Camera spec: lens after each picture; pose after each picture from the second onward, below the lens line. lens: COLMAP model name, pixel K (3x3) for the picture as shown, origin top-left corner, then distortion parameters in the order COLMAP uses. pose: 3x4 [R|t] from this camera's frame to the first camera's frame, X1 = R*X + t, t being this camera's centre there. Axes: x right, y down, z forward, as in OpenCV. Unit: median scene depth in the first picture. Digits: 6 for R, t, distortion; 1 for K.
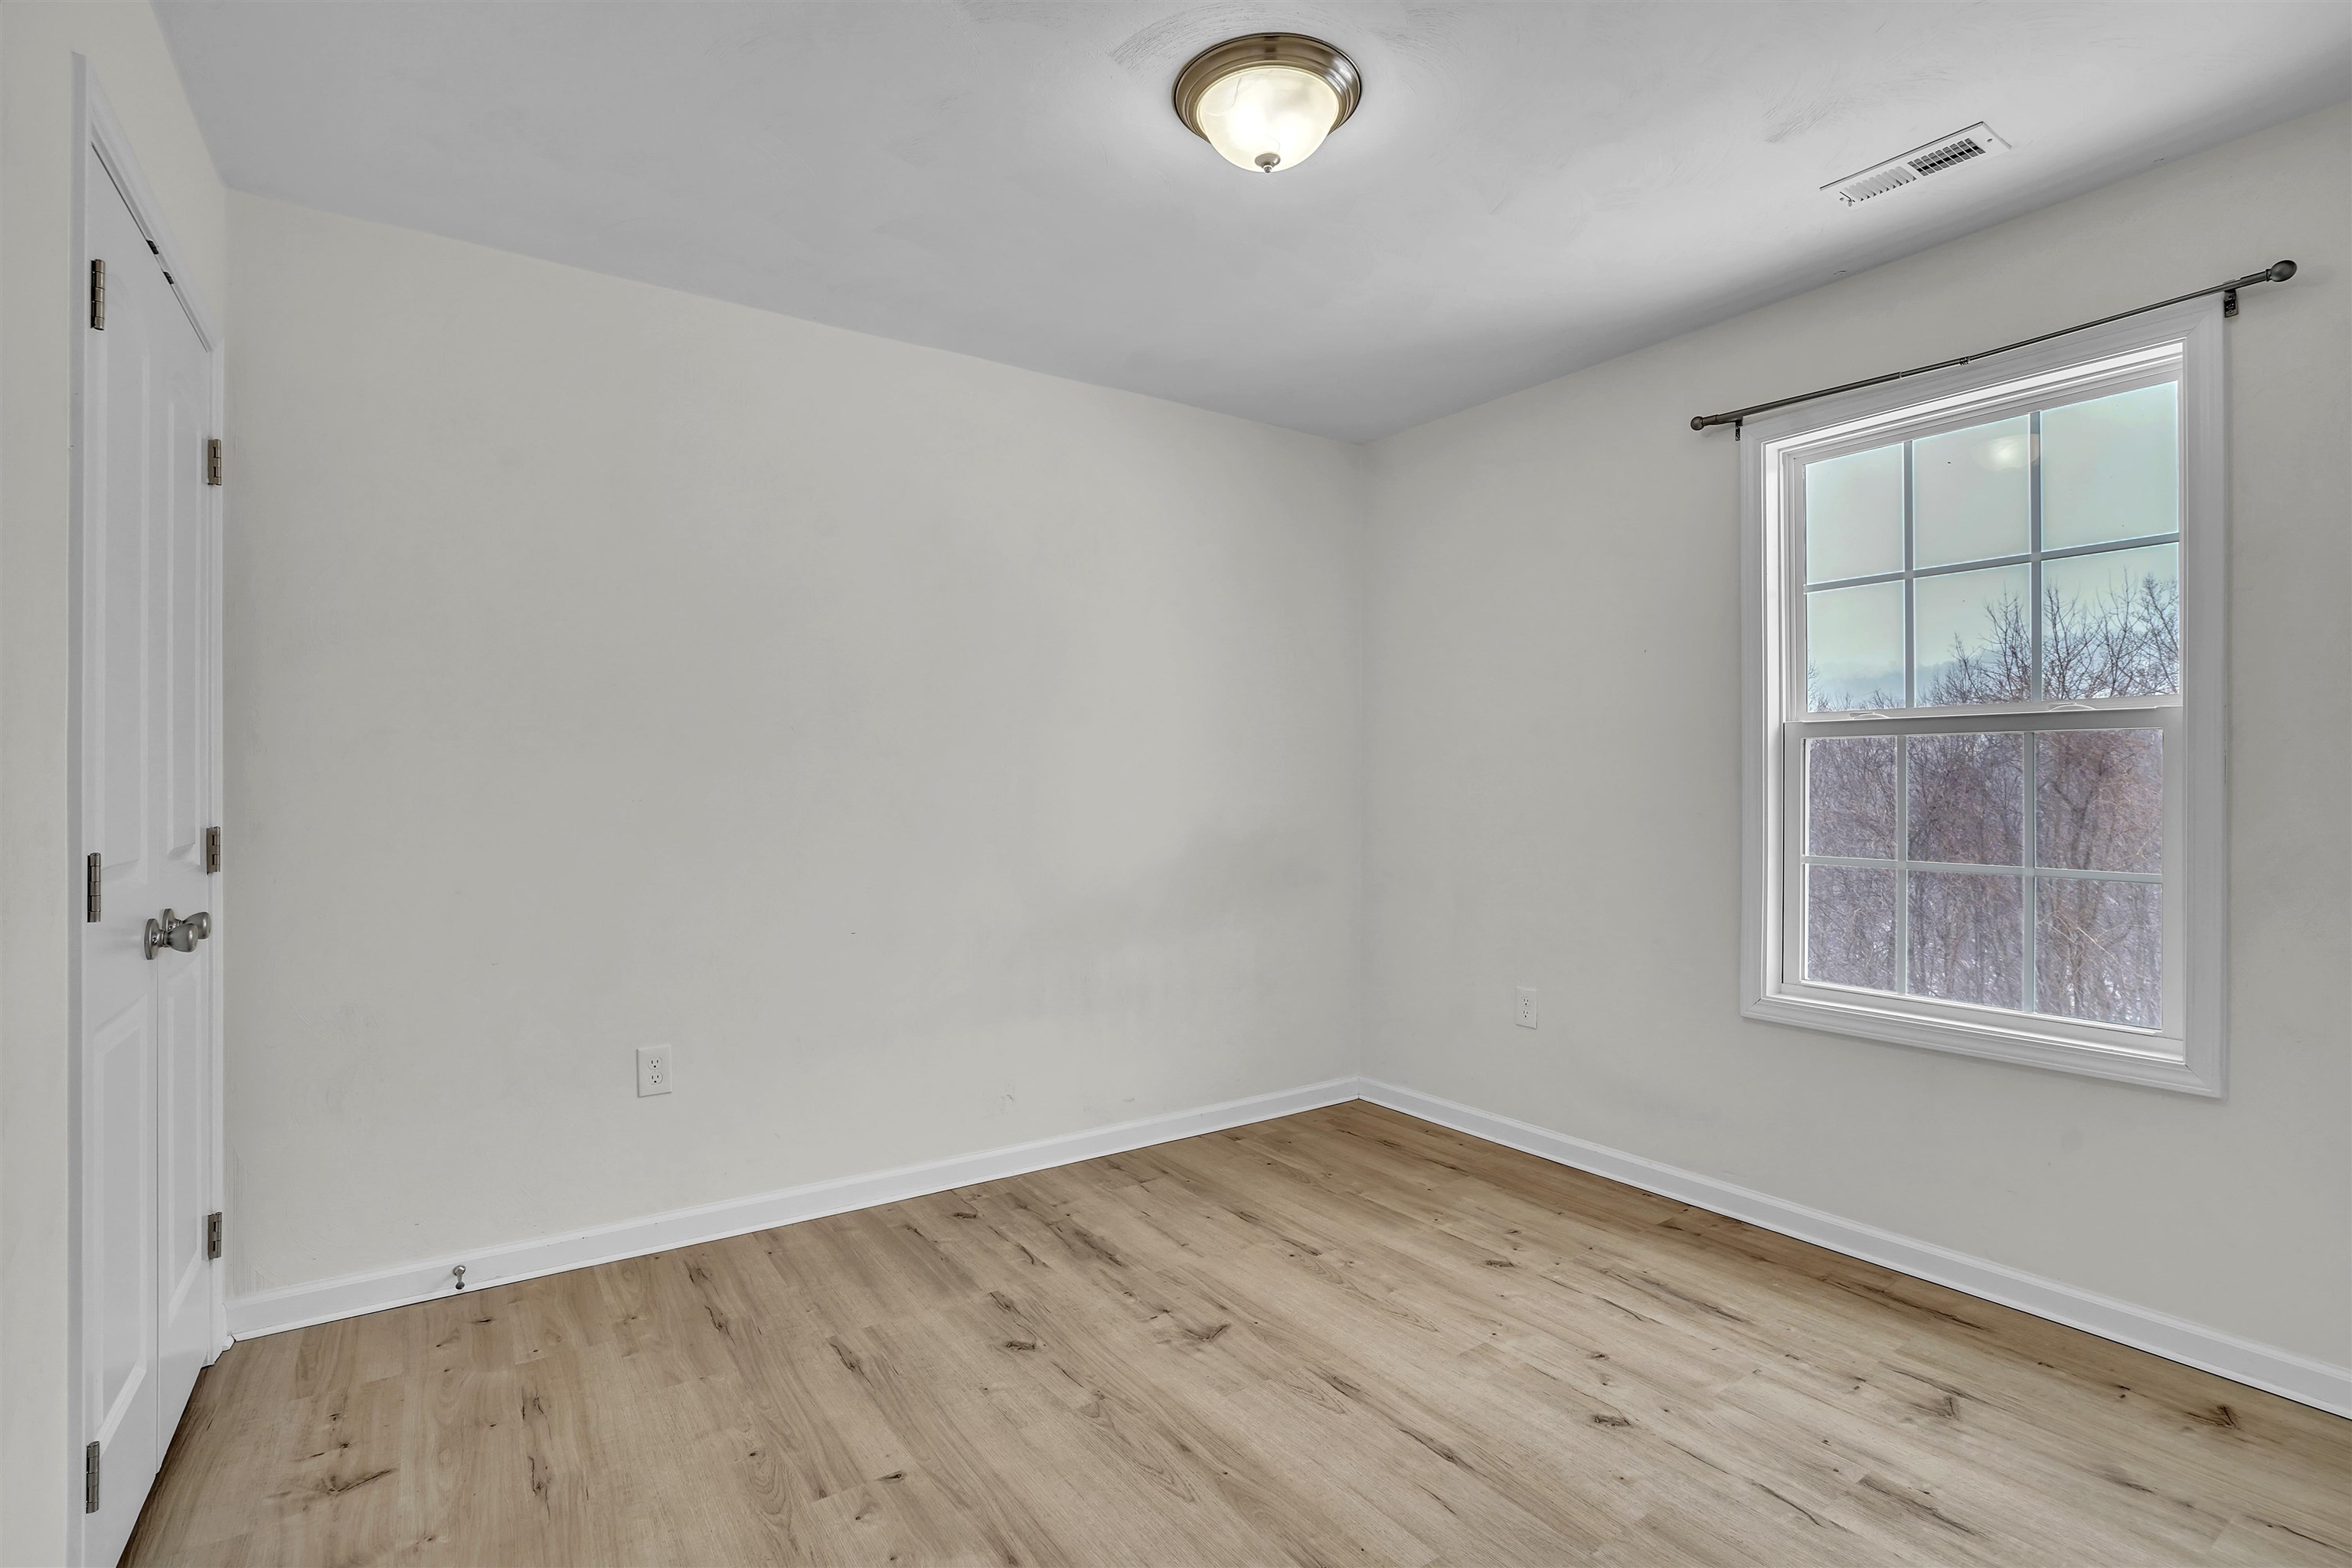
lens RADIAL K [[1123.5, 0, 1142.3], [0, 1123.5, 784.6], [0, 0, 1]] dist [-0.002102, -0.000386]
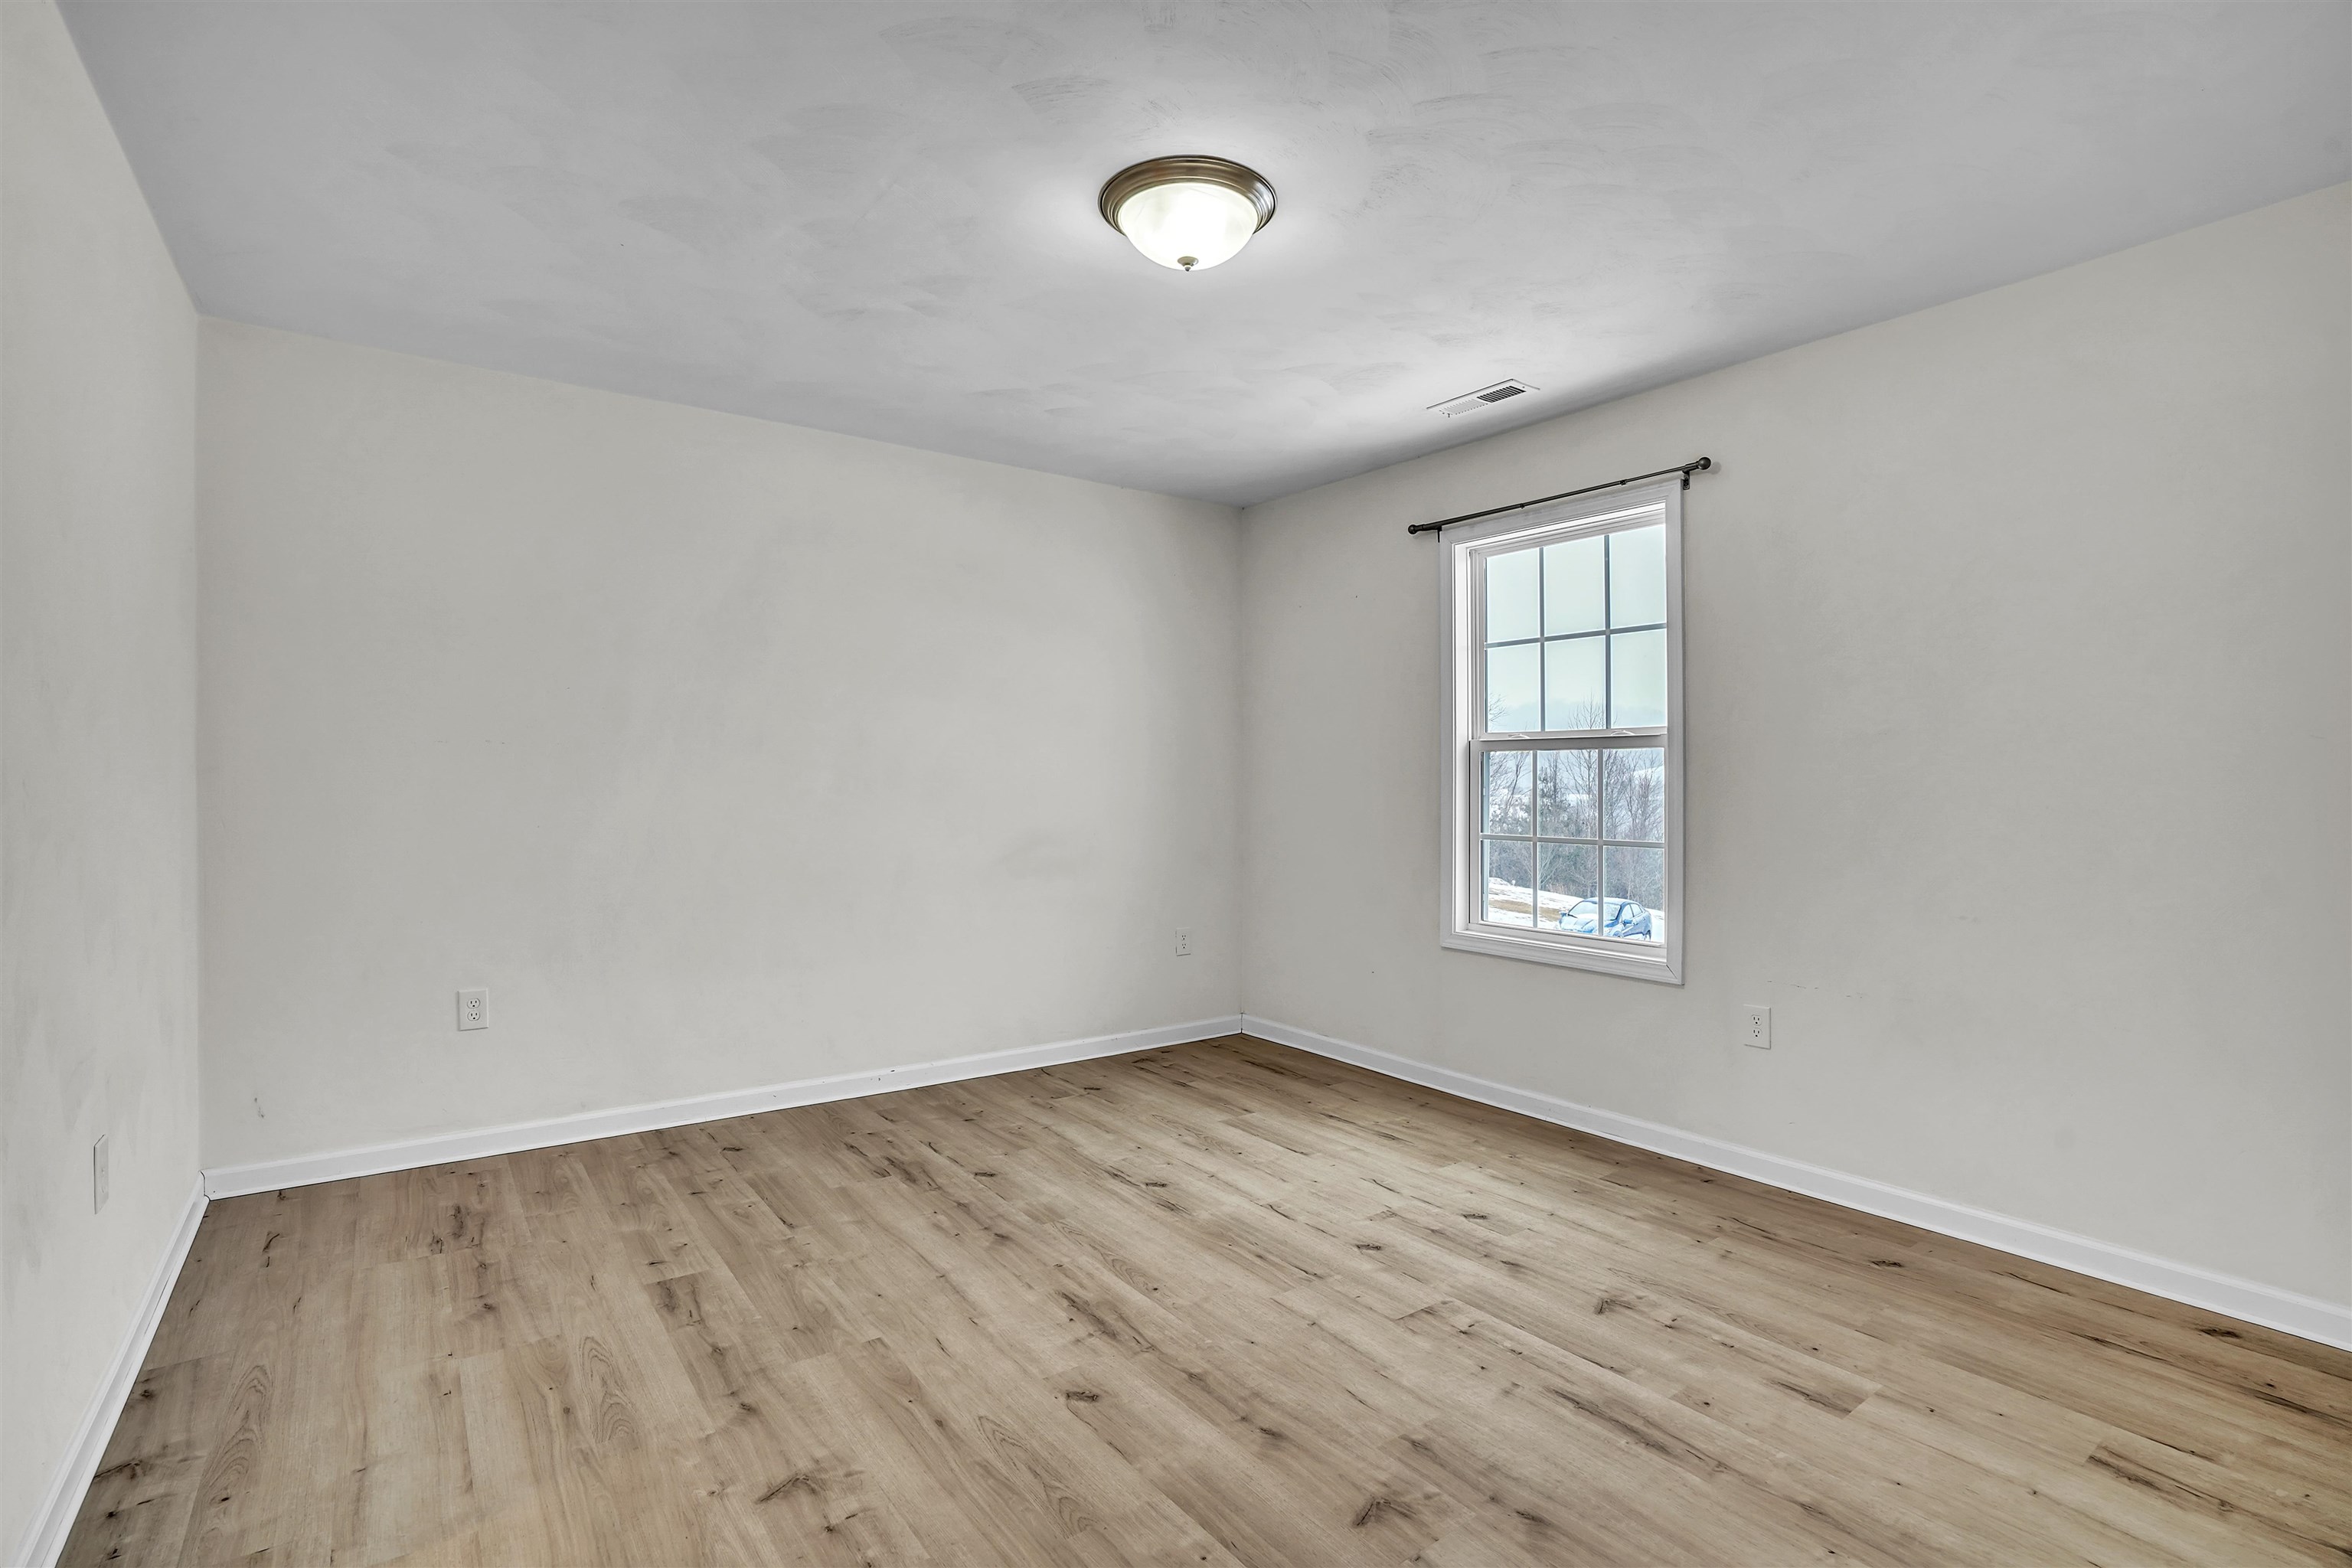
lens RADIAL K [[1104.6, 0, 1179.3], [0, 1104.6, 782.9], [0, 0, 1]] dist [-0.051777, 0.022258]
pose [[0.999560, 0.002556, 0.029536, 0.163077], [-0.002683, 0.999987, 0.004260, -0.005556], [-0.029525, -0.004337, 0.999555, -0.386085]]
